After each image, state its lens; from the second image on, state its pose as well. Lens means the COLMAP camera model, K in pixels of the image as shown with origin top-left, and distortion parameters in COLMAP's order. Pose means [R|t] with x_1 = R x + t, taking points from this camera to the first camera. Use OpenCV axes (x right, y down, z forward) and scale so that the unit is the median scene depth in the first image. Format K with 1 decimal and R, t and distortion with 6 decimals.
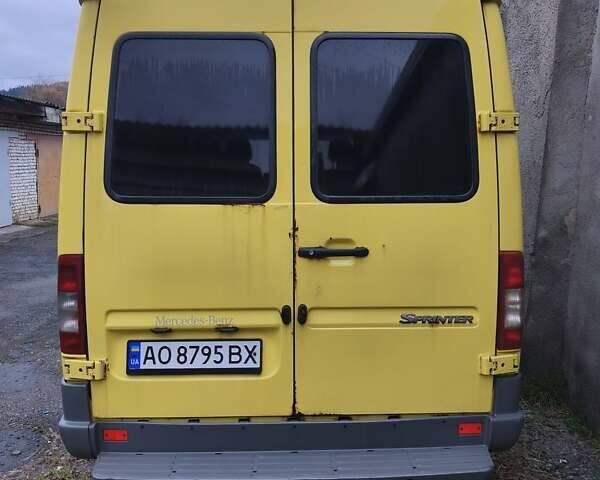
lens RADIAL K [[476.8, 0, 300.0], [0, 476.8, 240.0], [0, 0, 1]] dist [0.054058, -0.005313]
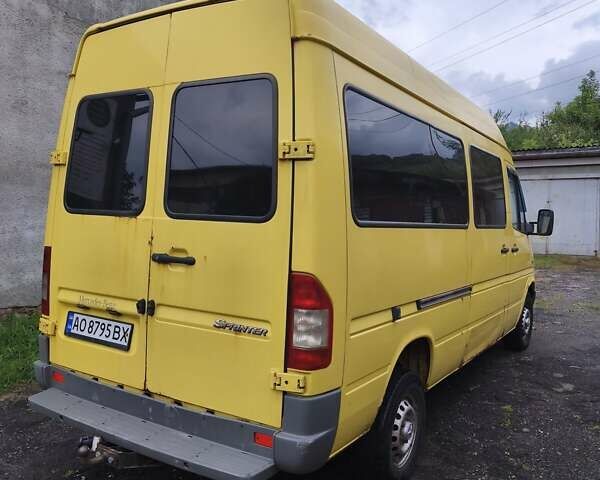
lens RADIAL K [[548.0, 0, 300.0], [0, 548.0, 240.0], [0, 0, 1]] dist [0.110238, -0.194799]
pose [[0.826175, 0.060124, -0.560196, 1.099415], [-0.096227, 0.994739, -0.035153, -0.004666], [0.555135, 0.082948, 0.827614, 0.016826]]
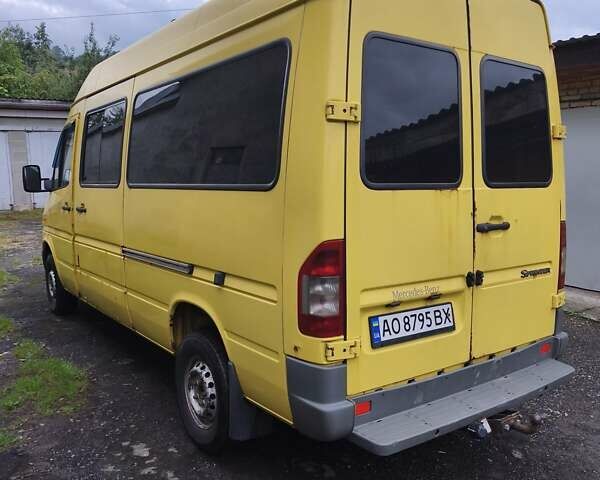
lens RADIAL K [[548.0, 0, 300.0], [0, 548.0, 240.0], [0, 0, 1]] dist [0.110238, -0.194799]
pose [[0.817168, -0.055752, 0.573698, -1.187117], [0.051846, 0.998386, 0.023175, 0.000026], [-0.574064, 0.010806, 0.818739, 0.080833]]
